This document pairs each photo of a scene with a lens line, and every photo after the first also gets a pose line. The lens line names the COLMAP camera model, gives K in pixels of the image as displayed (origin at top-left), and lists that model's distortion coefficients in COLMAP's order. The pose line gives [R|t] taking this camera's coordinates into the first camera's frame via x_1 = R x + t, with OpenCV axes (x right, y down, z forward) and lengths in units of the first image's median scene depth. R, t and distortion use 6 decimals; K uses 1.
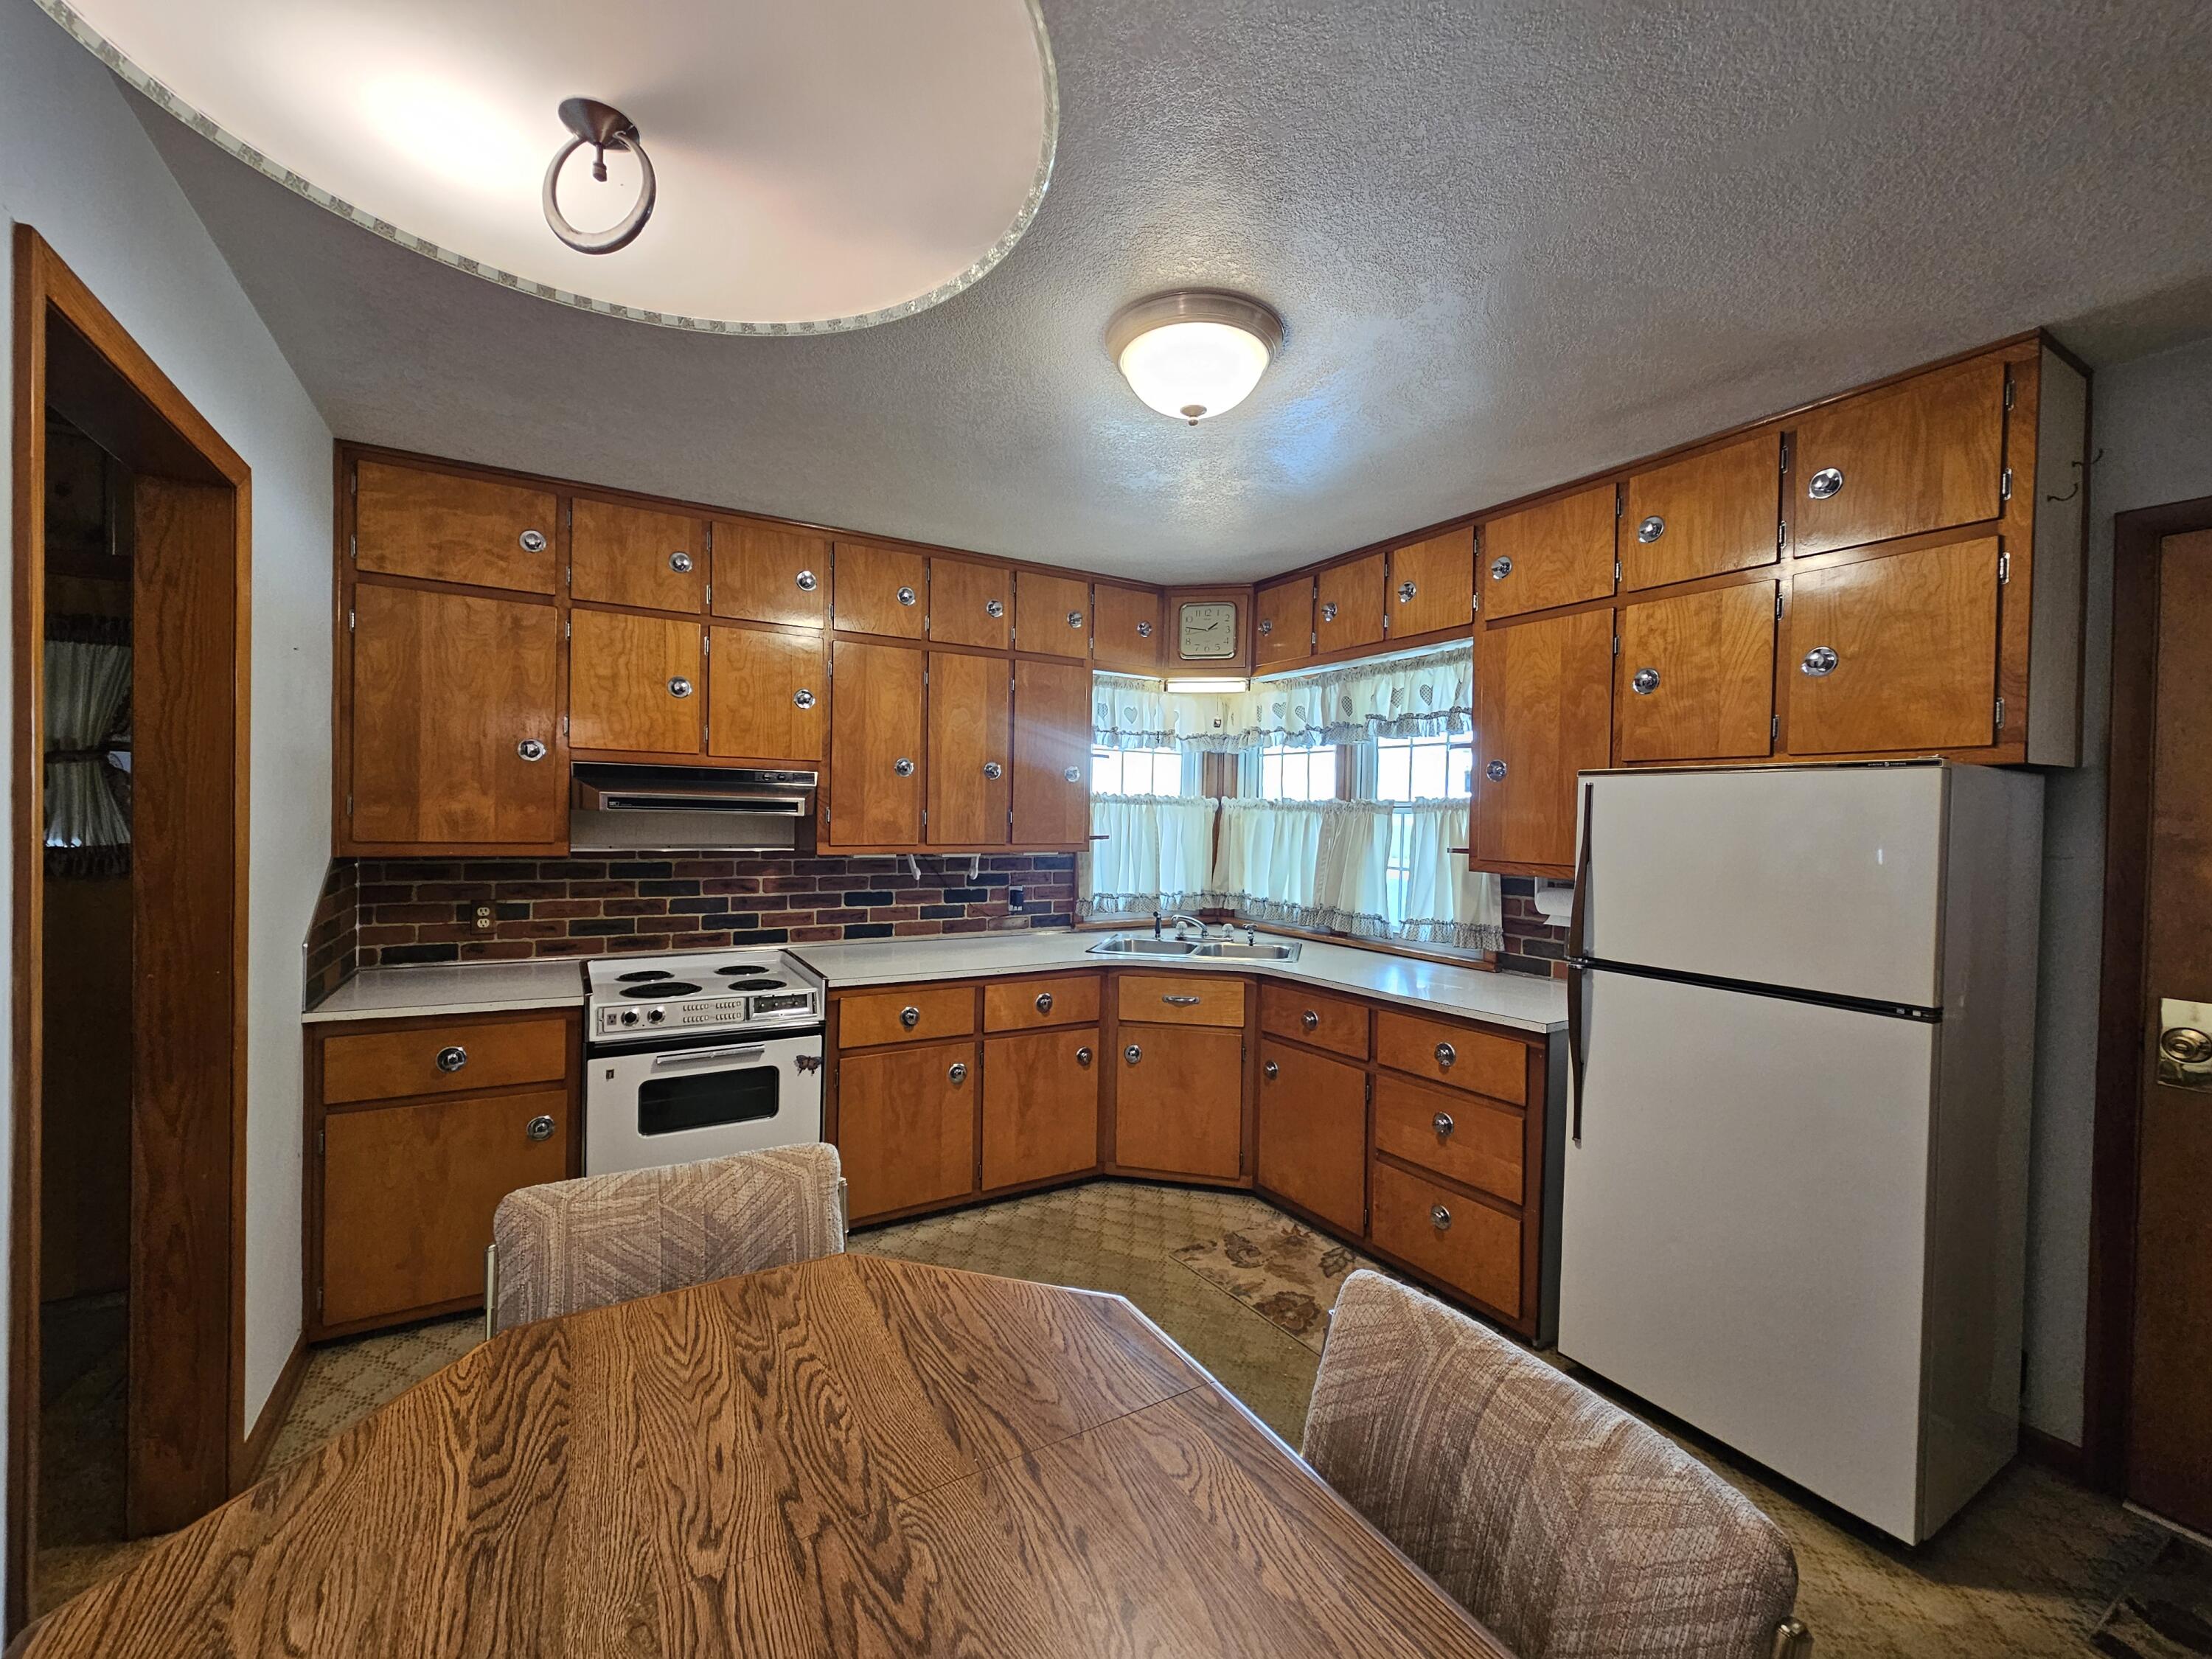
lens RADIAL K [[903.5, 0, 1103.1], [0, 903.5, 829.2], [0, 0, 1]] dist [0.000608, 0.000583]
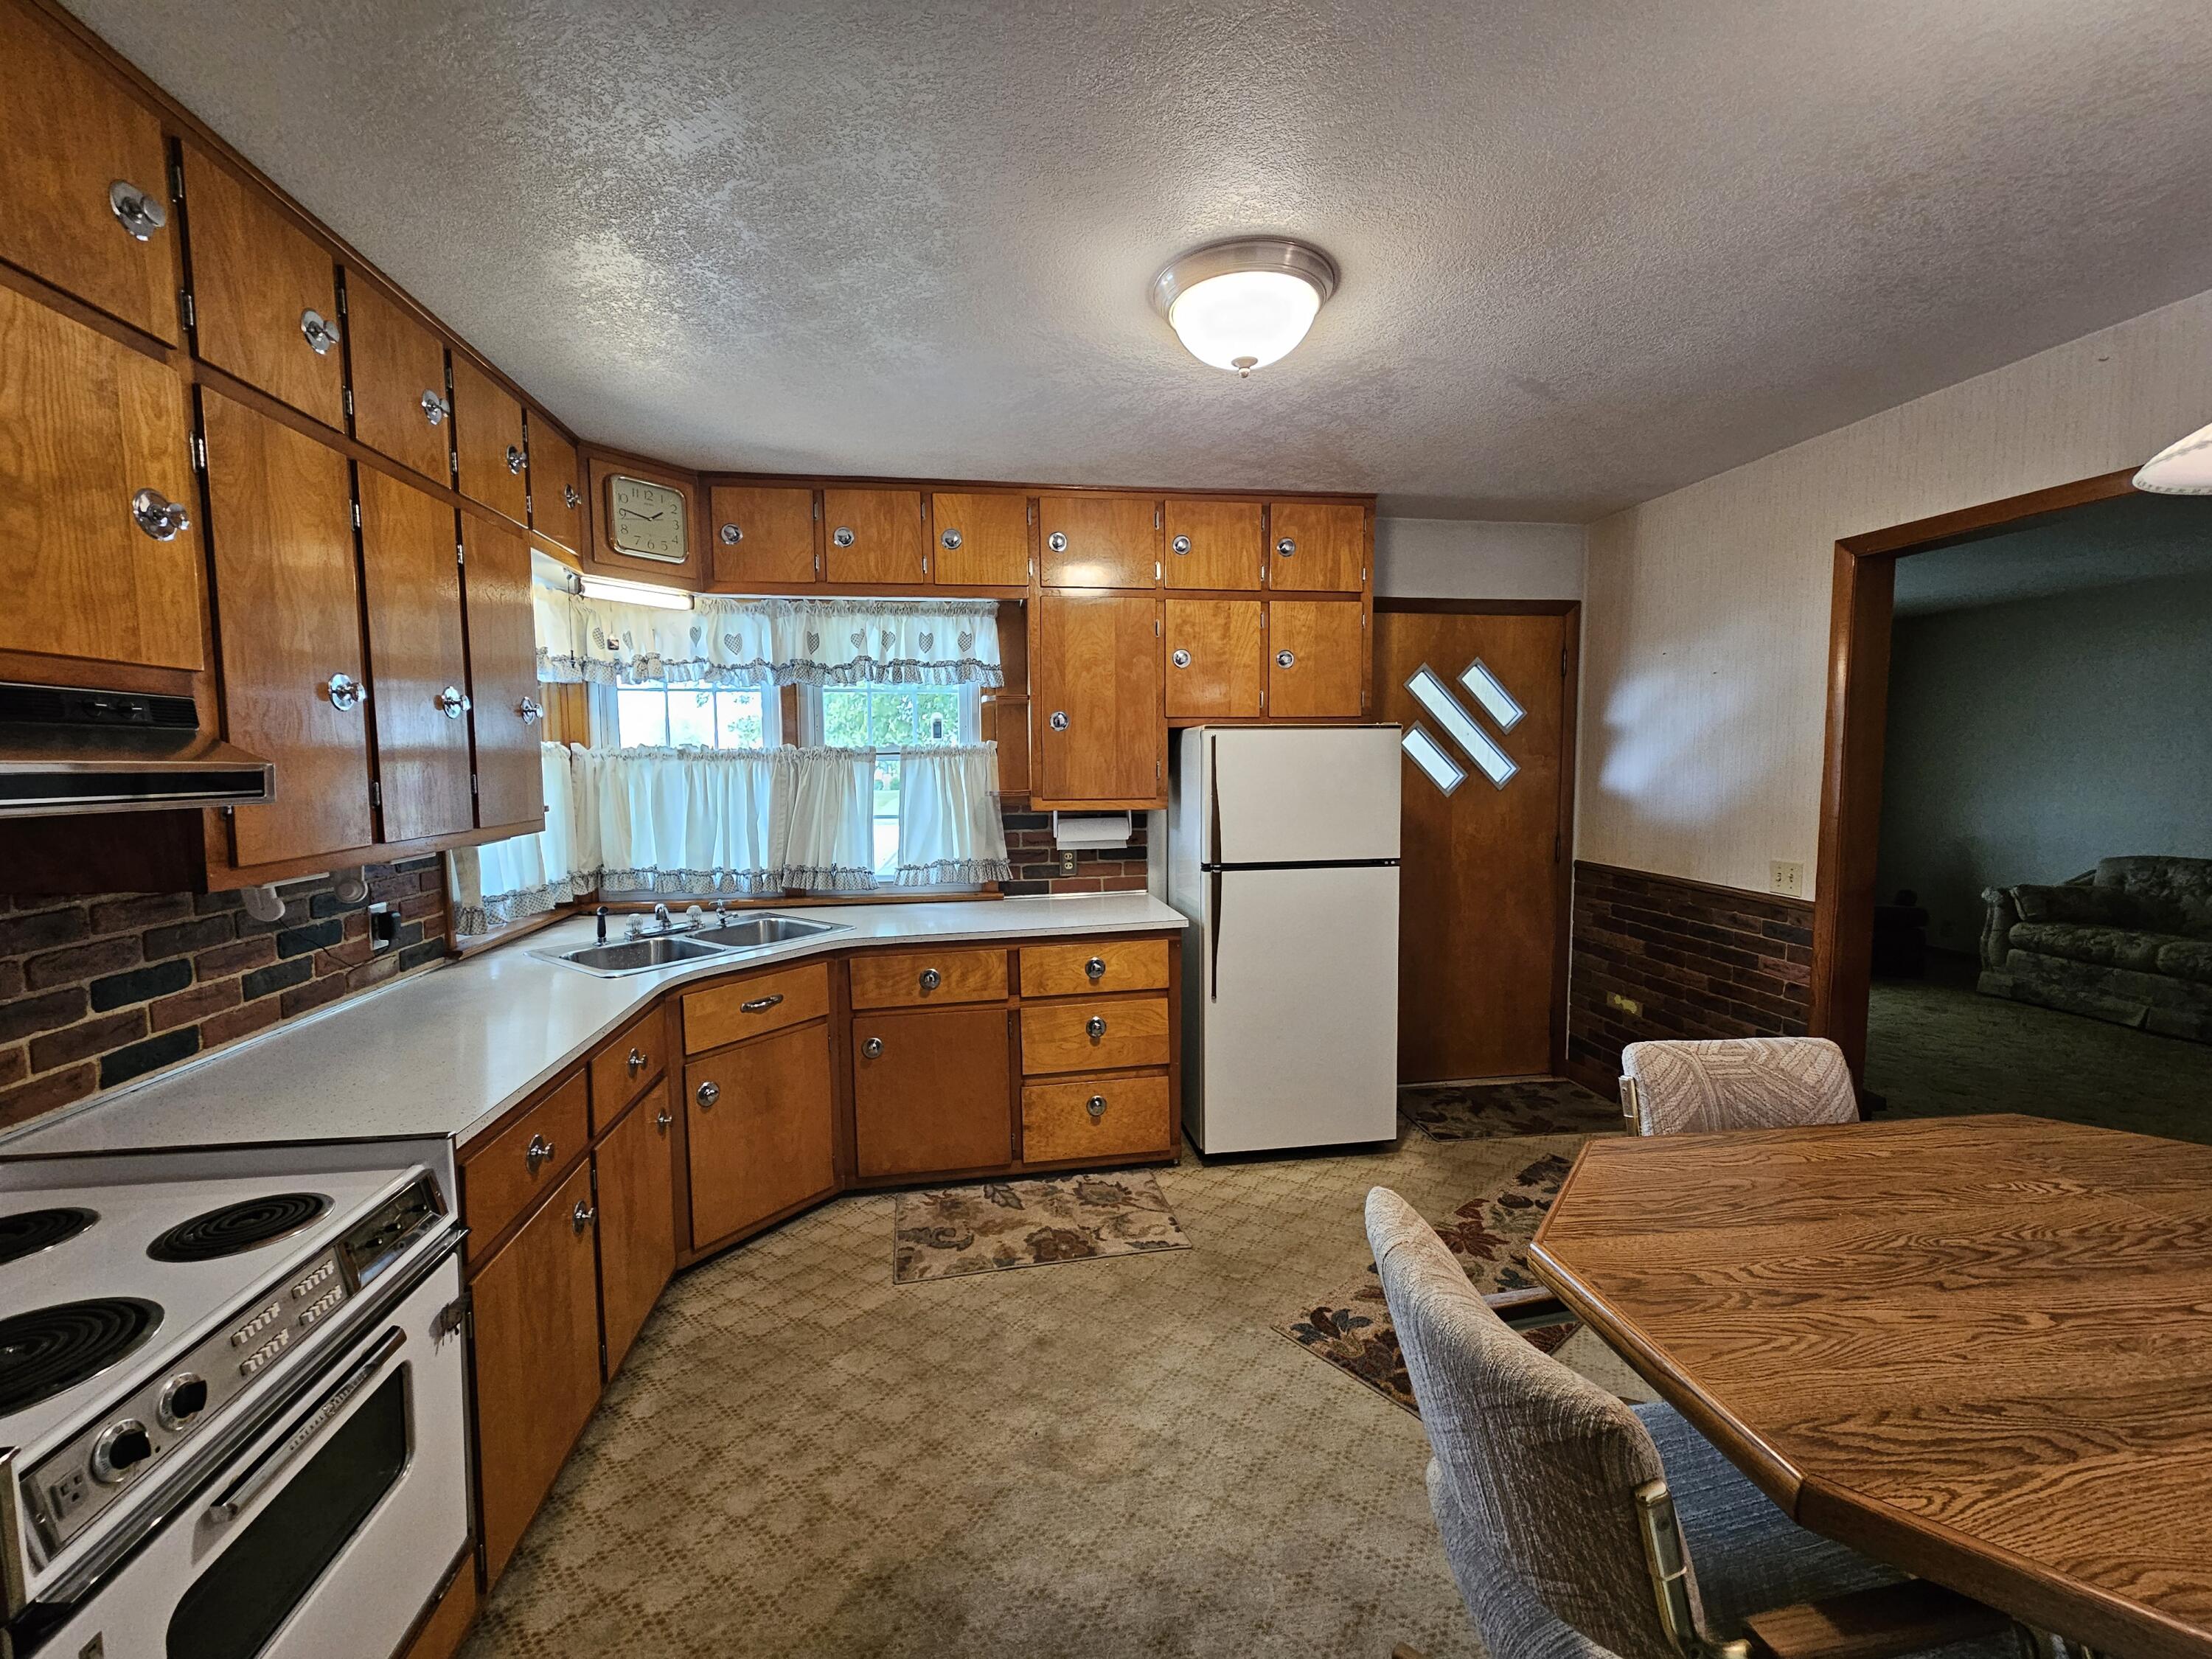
lens RADIAL K [[904.1, 0, 1102.1], [0, 904.1, 828.9], [0, 0, 1]] dist [0.000449, -0.000029]
pose [[0.381628, -0.095533, 0.919366, -0.550107], [0.032225, 0.995415, 0.090059, -0.027070], [-0.923754, -0.004742, 0.382956, 0.452385]]
